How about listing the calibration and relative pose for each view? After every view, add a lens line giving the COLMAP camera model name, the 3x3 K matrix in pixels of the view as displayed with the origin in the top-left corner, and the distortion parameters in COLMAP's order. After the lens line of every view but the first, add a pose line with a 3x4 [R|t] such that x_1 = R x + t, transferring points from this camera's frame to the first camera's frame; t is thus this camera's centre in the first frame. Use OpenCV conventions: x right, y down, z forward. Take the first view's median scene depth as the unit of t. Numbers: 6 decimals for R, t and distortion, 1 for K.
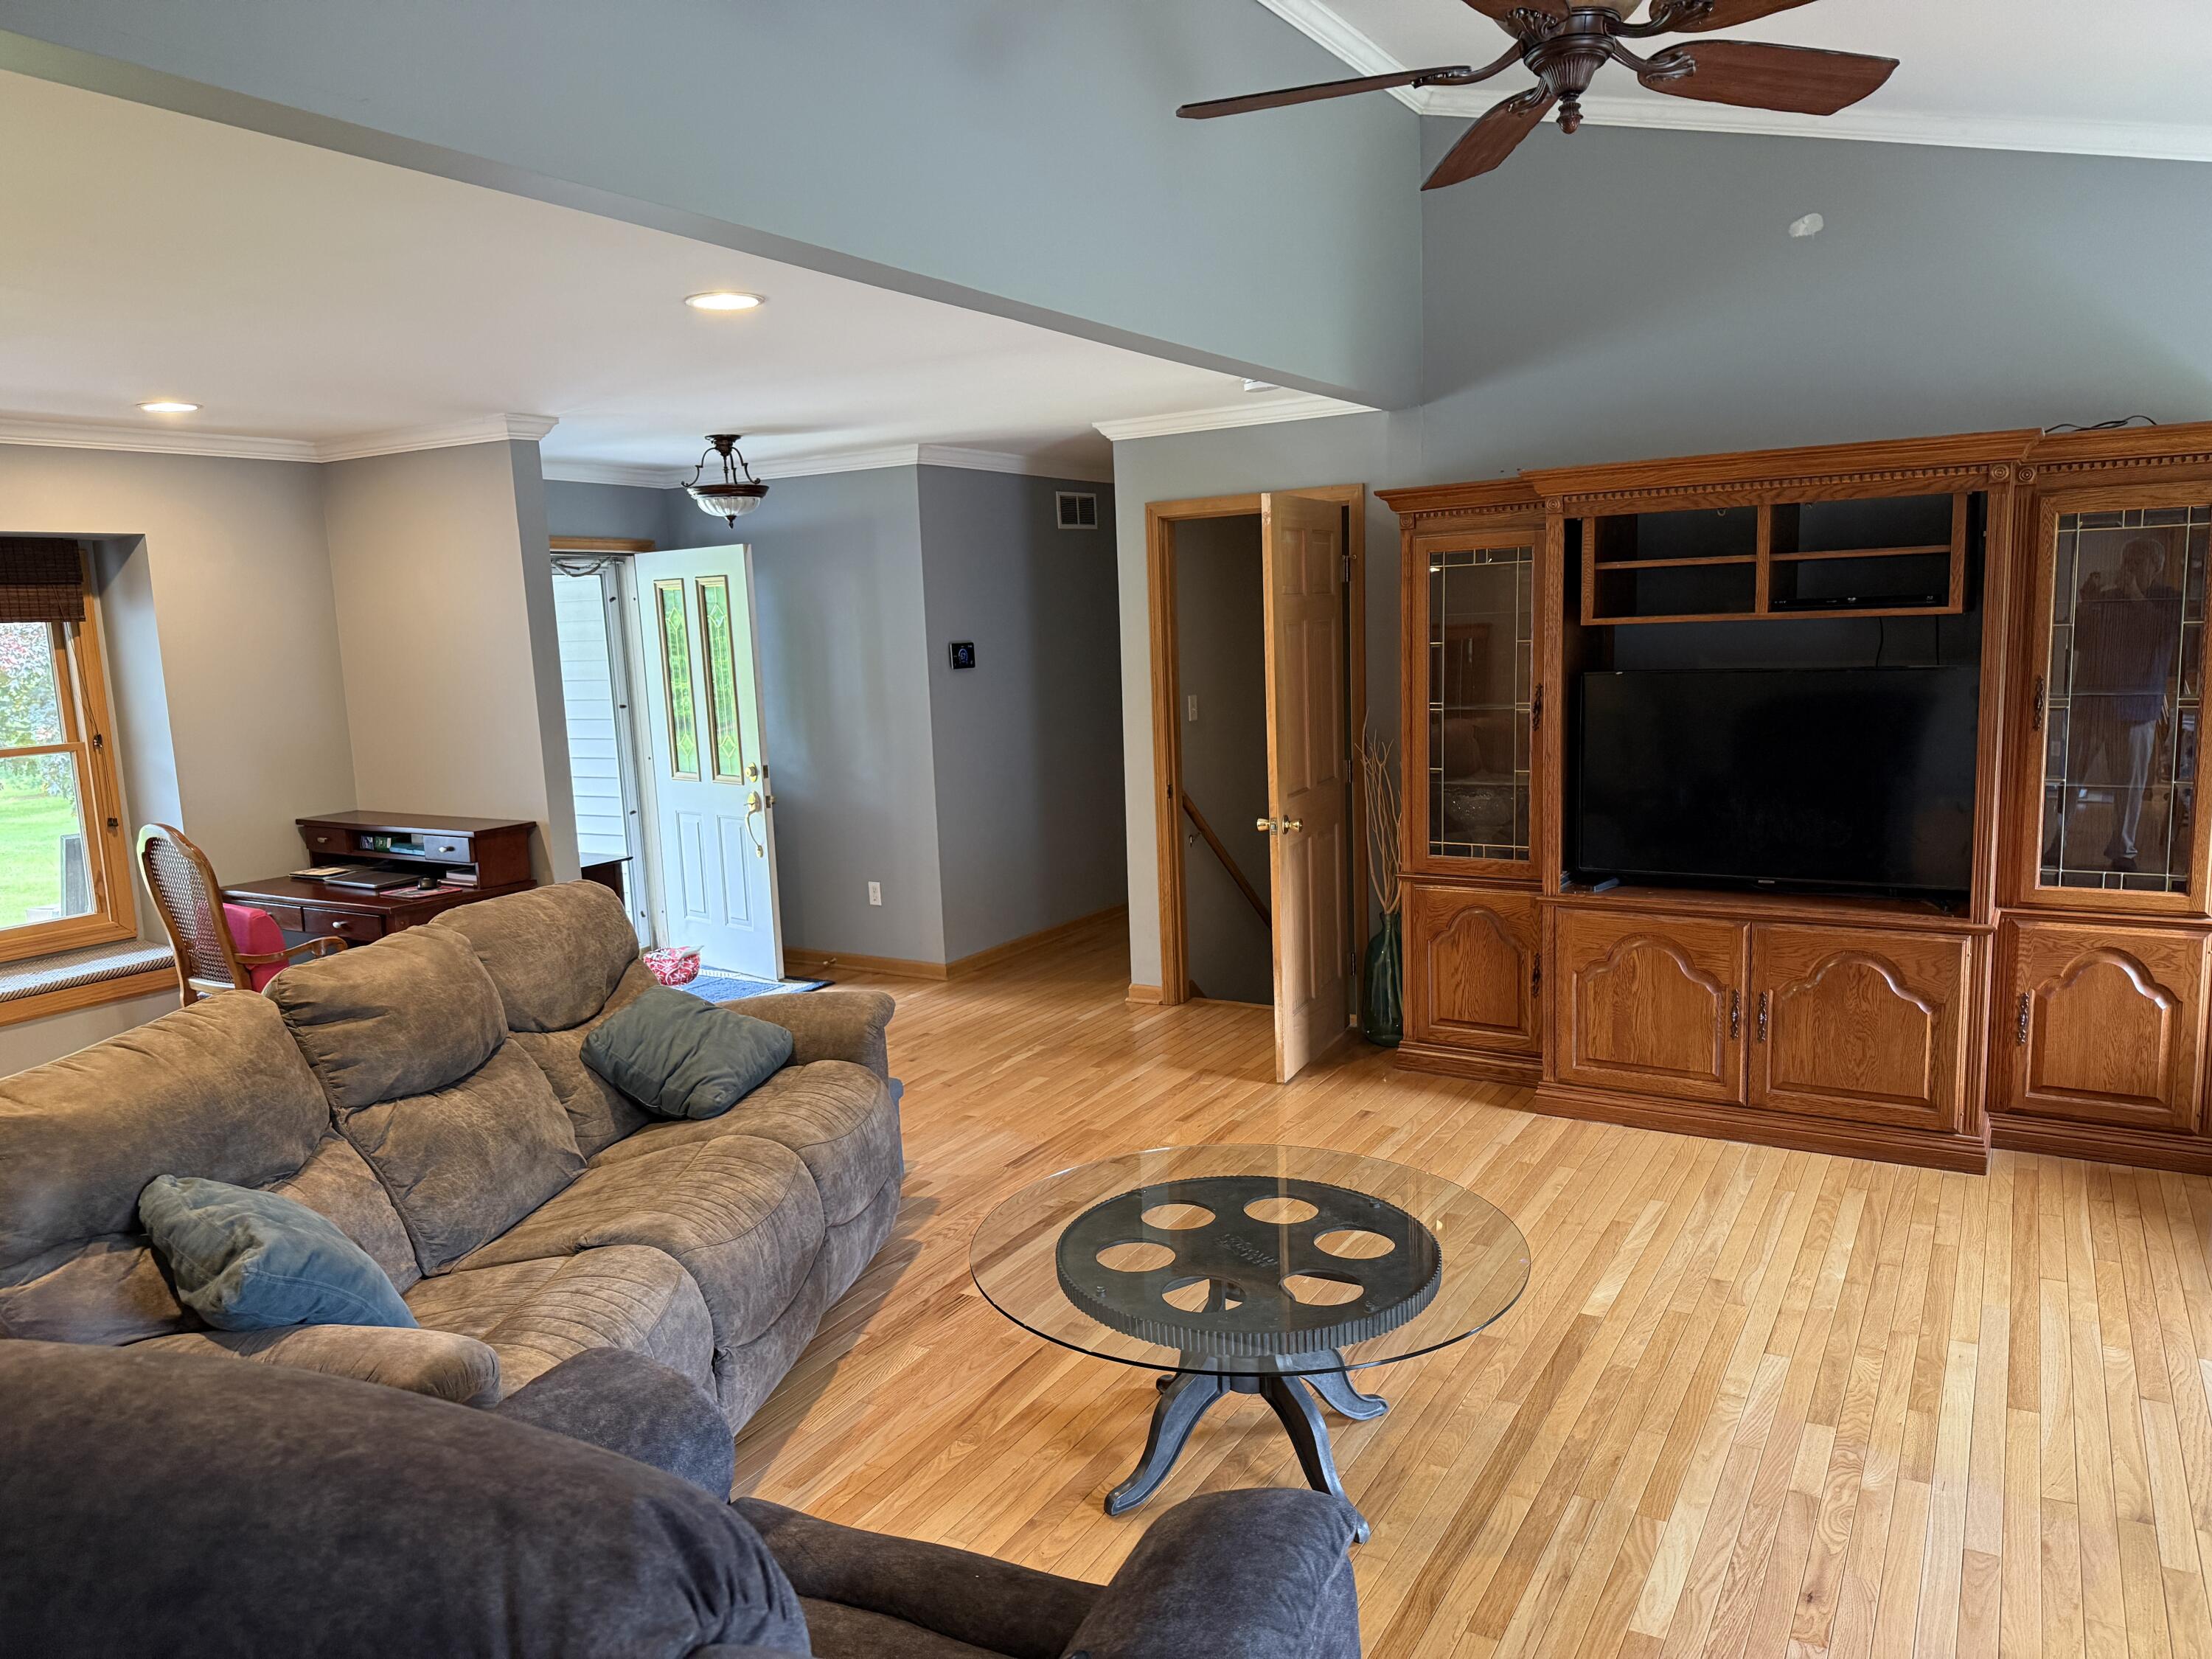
lens RADIAL K [[1511.1, 0, 1106.0], [0, 1511.1, 829.5], [0, 0, 1]] dist [0.094551, -0.135920]
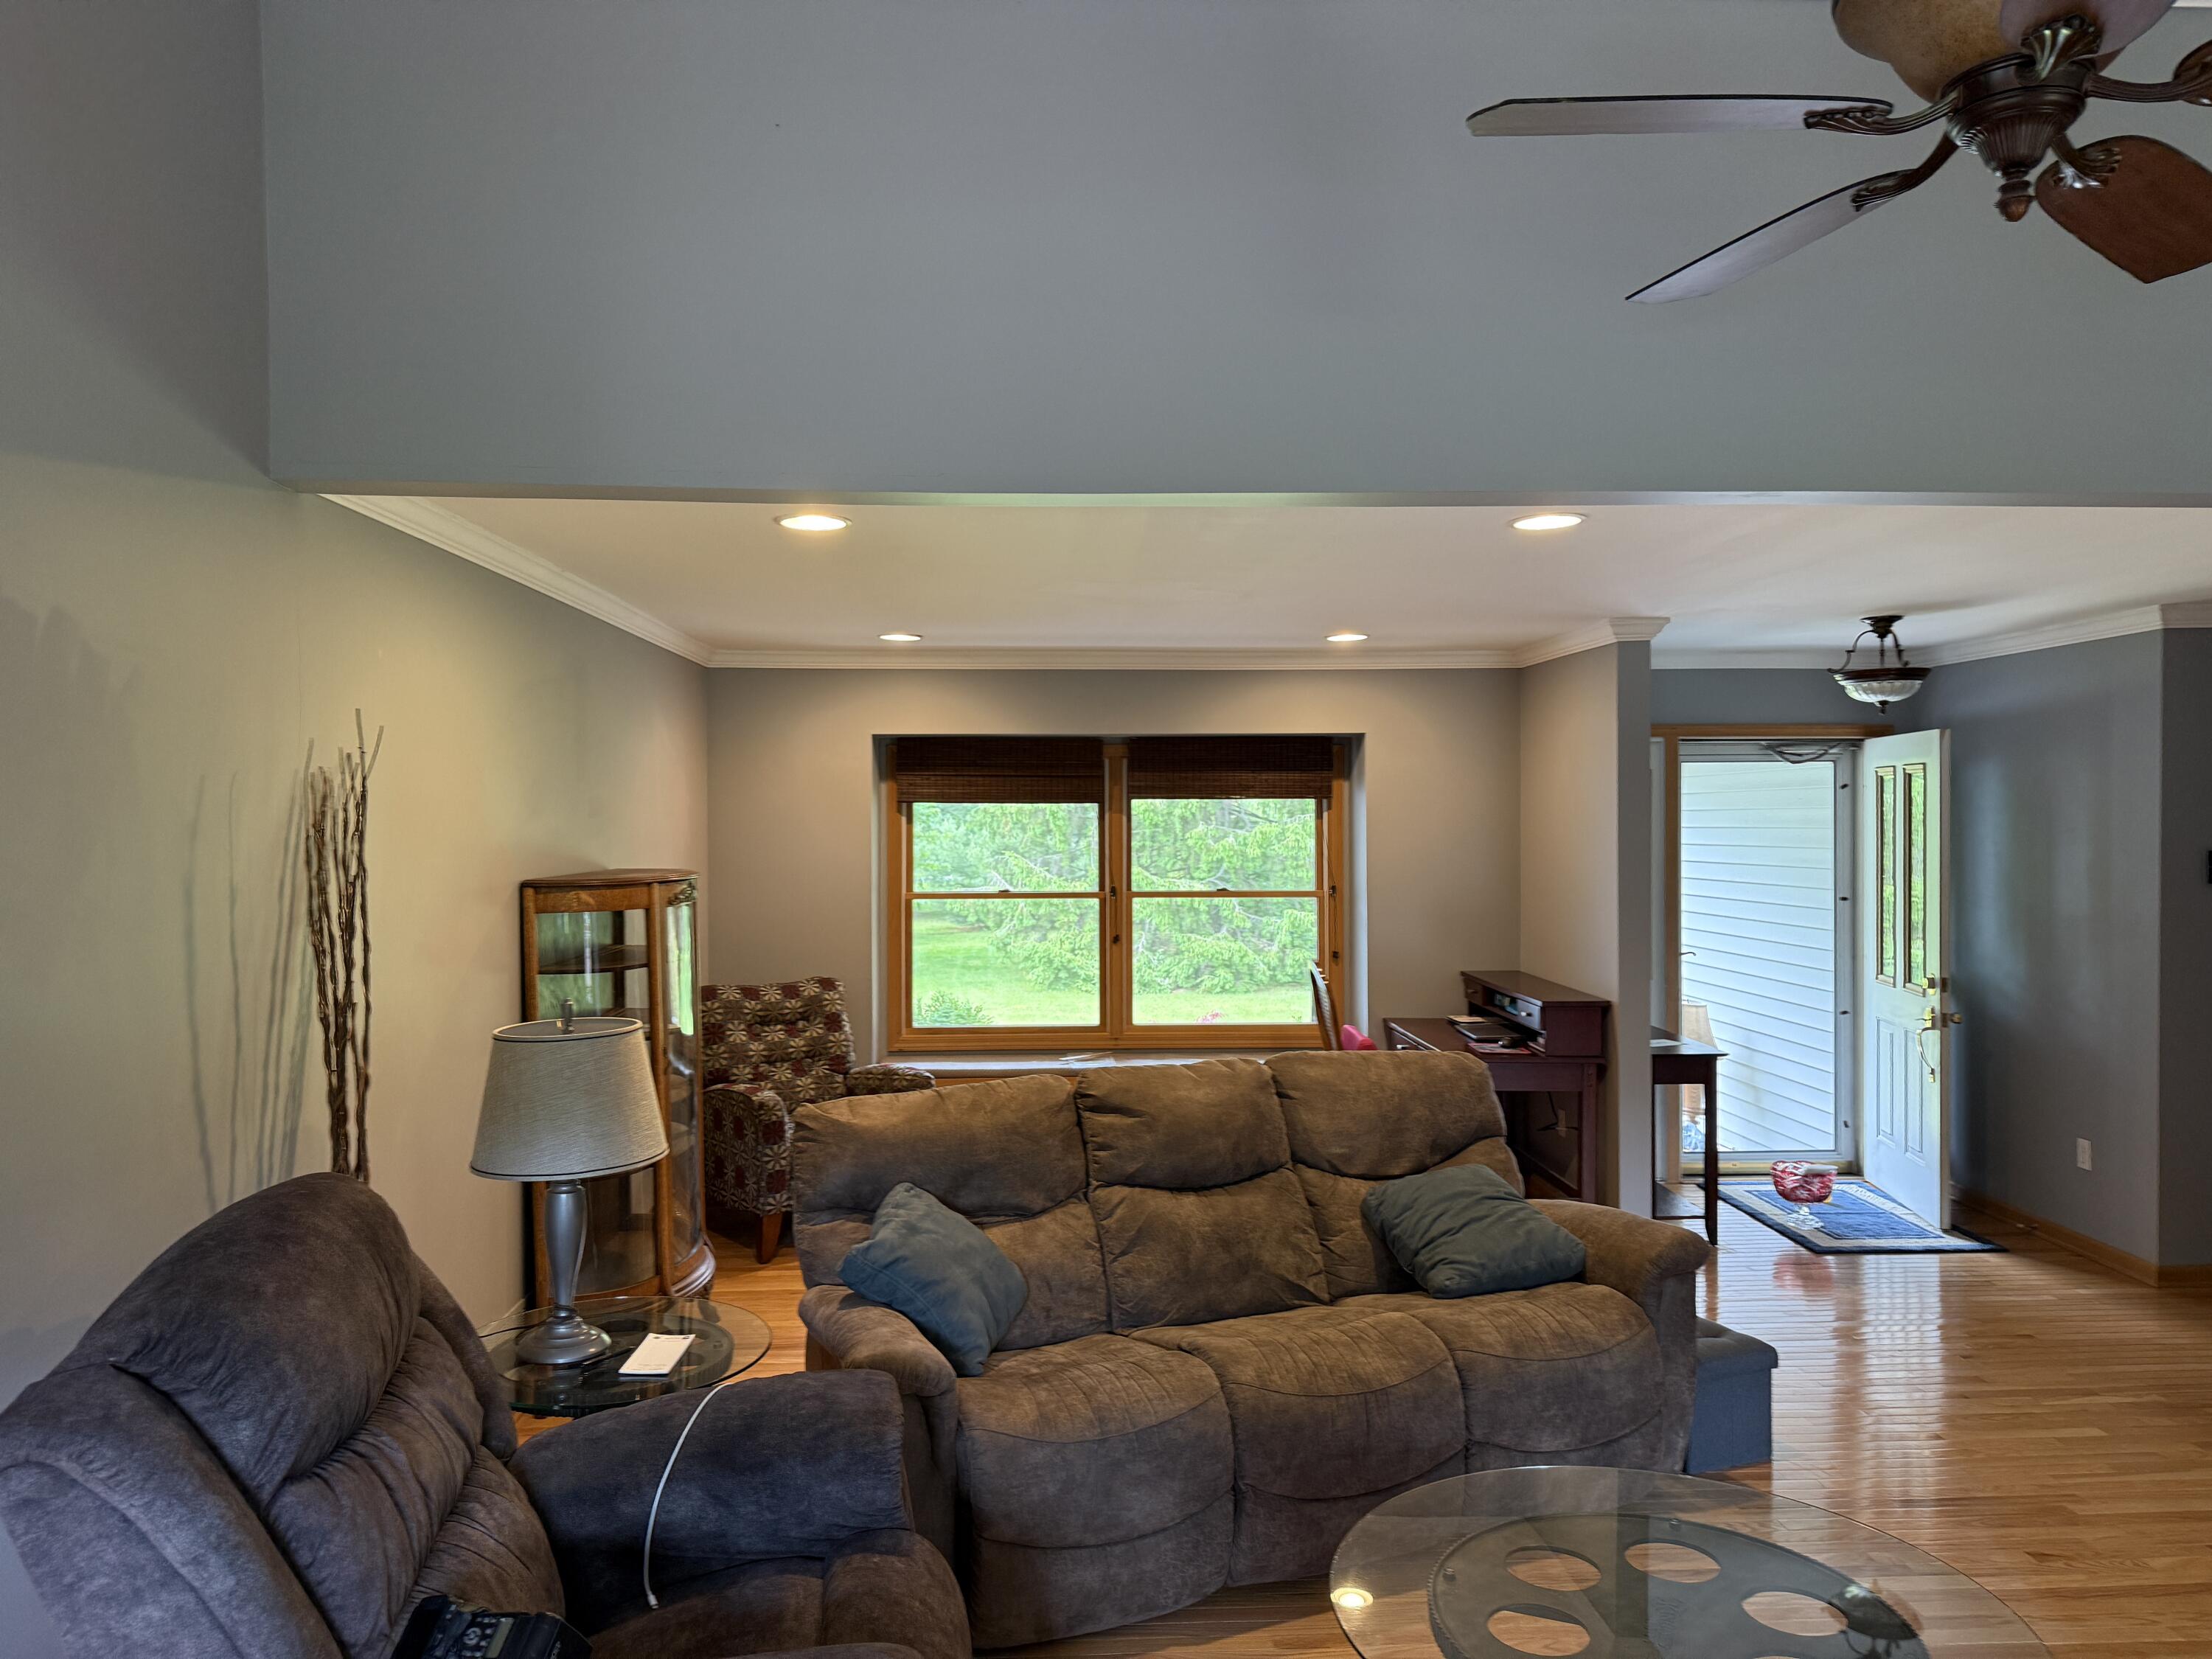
lens RADIAL K [[1502.7, 0, 1079.1], [0, 1502.7, 828.5], [0, 0, 1]] dist [0.105711, -0.129833]
pose [[0.555615, 0.044969, -0.830222, 0.478239], [-0.135841, 0.990029, -0.037285, -0.057704], [0.820267, 0.133494, 0.556184, 0.196459]]
